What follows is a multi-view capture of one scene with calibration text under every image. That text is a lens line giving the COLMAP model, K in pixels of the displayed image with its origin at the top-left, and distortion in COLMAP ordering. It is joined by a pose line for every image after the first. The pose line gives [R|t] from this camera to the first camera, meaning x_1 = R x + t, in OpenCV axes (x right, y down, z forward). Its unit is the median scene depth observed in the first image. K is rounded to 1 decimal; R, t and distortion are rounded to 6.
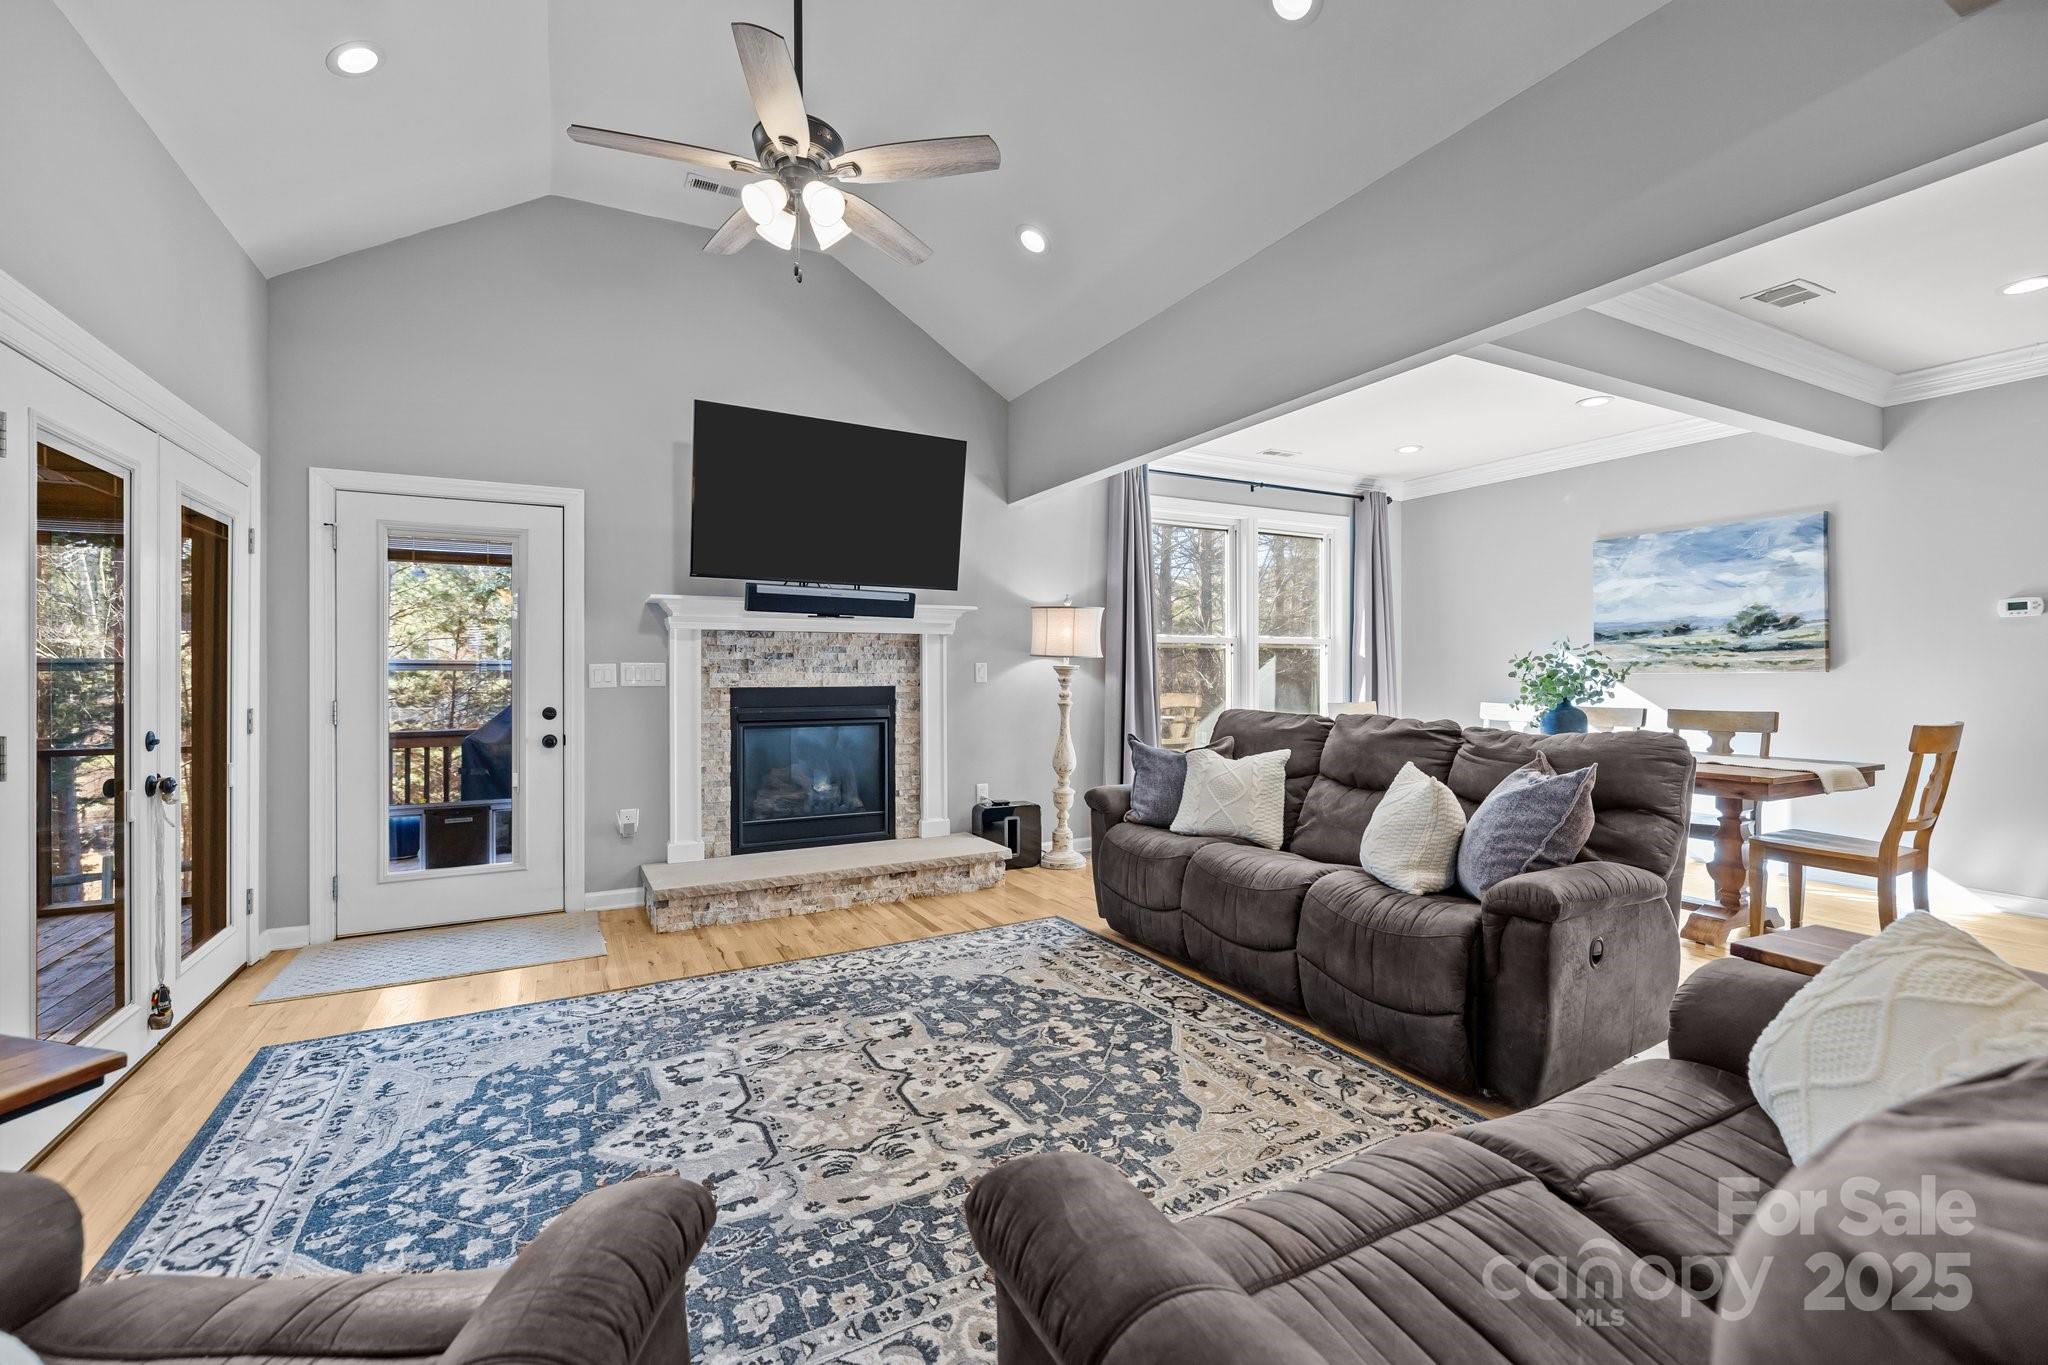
lens RADIAL K [[866.8, 0, 1019.9], [0, 866.8, 665.6], [0, 0, 1]] dist [0.004044, 0.001219]
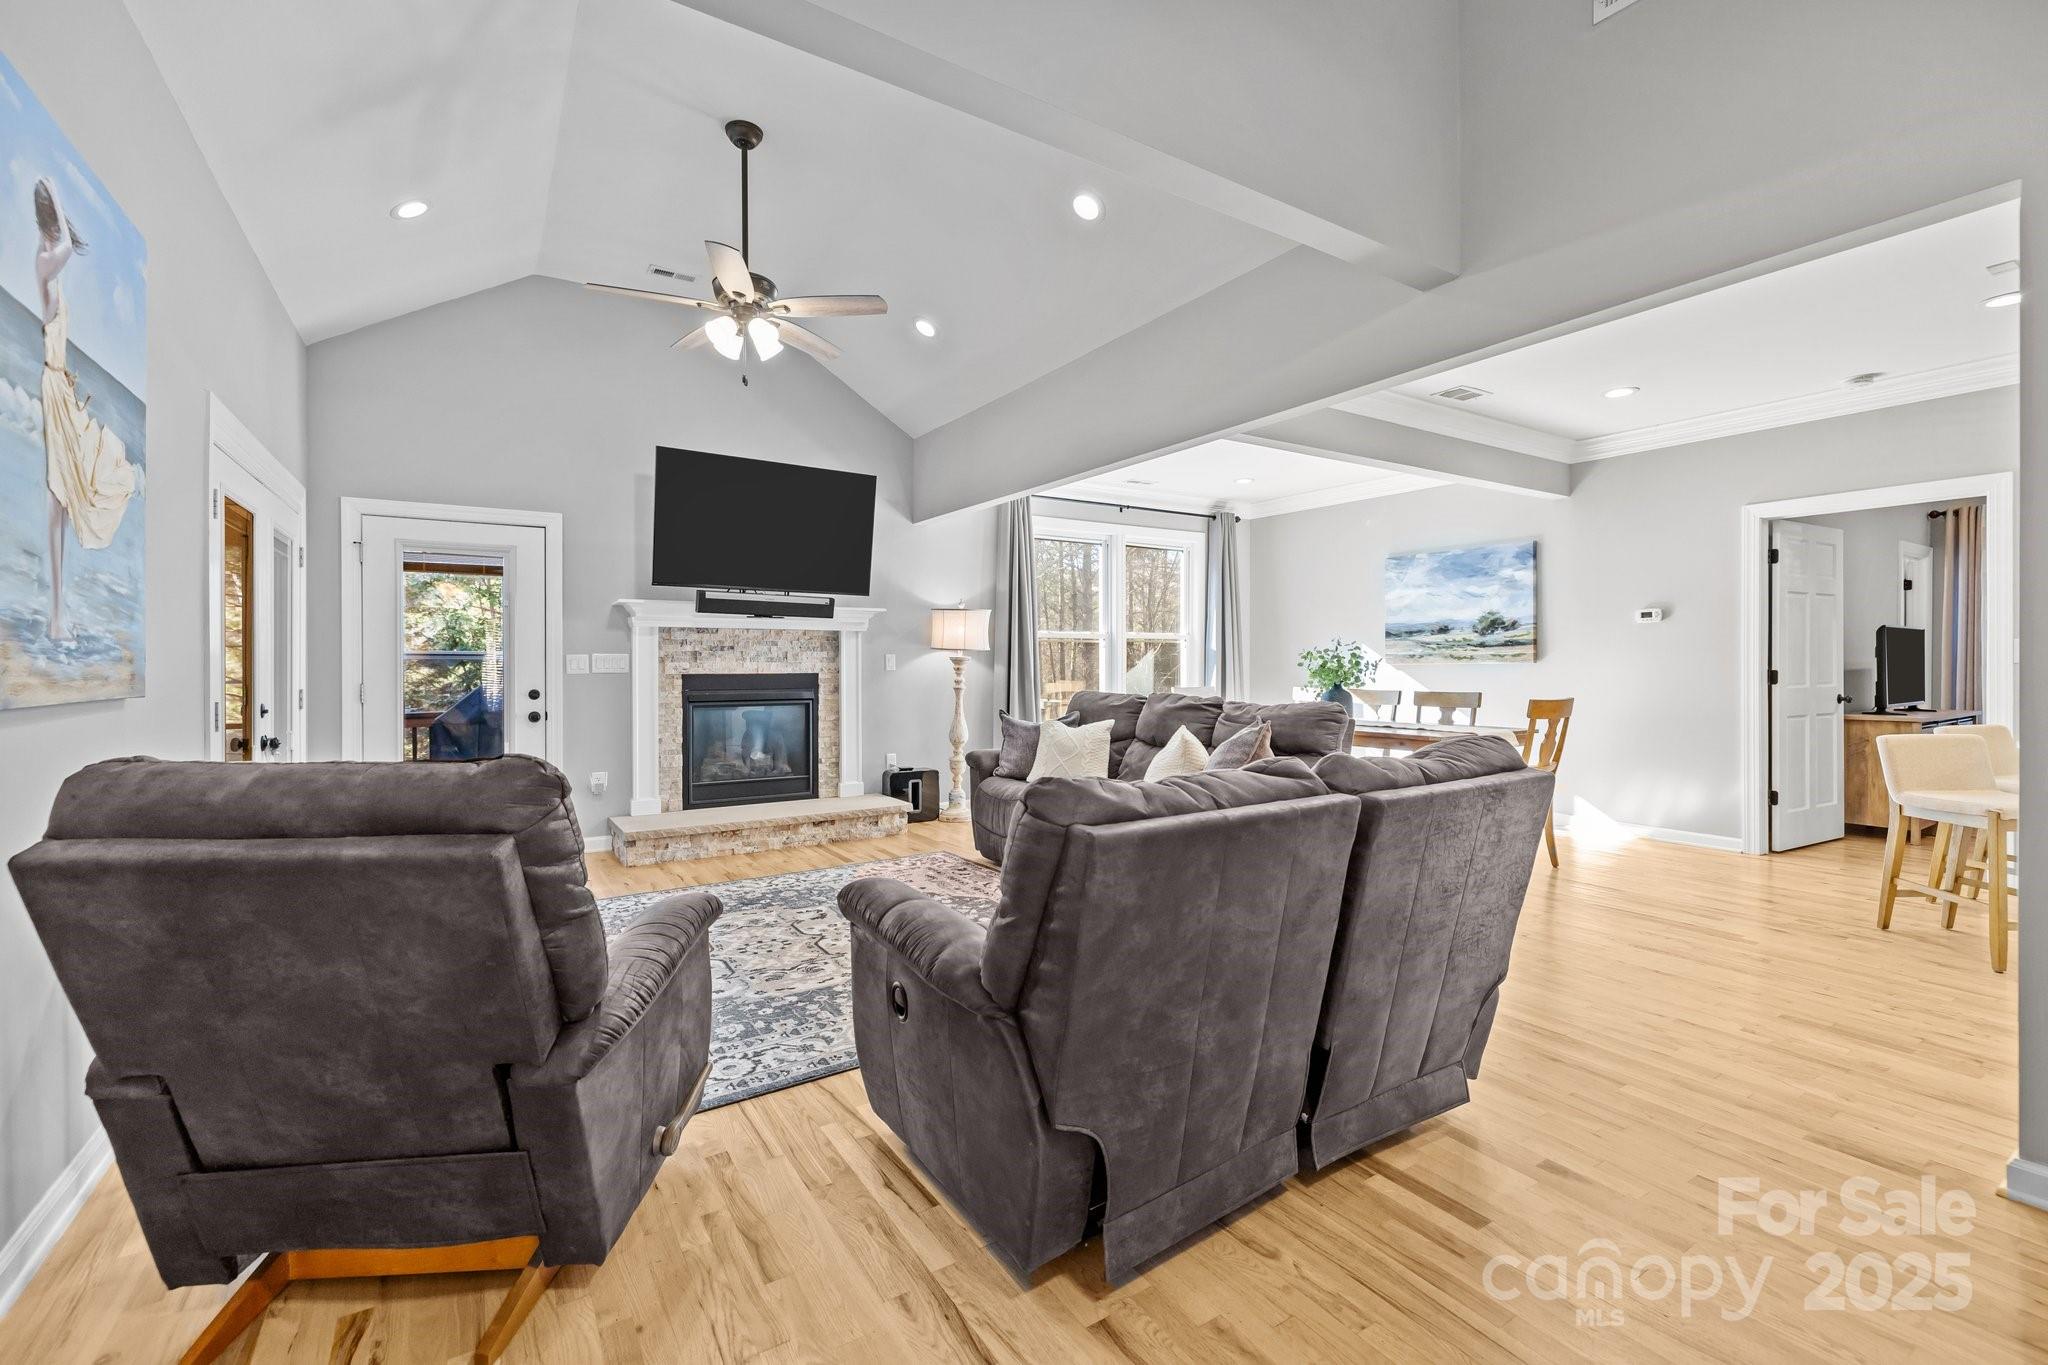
lens RADIAL K [[866.8, 0, 1016.8], [0, 866.8, 663.1], [0, 0, 1]] dist [0.004044, 0.001219]
pose [[0.997227, 0.001589, 0.074409, 0.057210], [-0.002179, 0.999967, 0.007849, -0.001286], [-0.074394, -0.007990, 0.997197, -0.311660]]
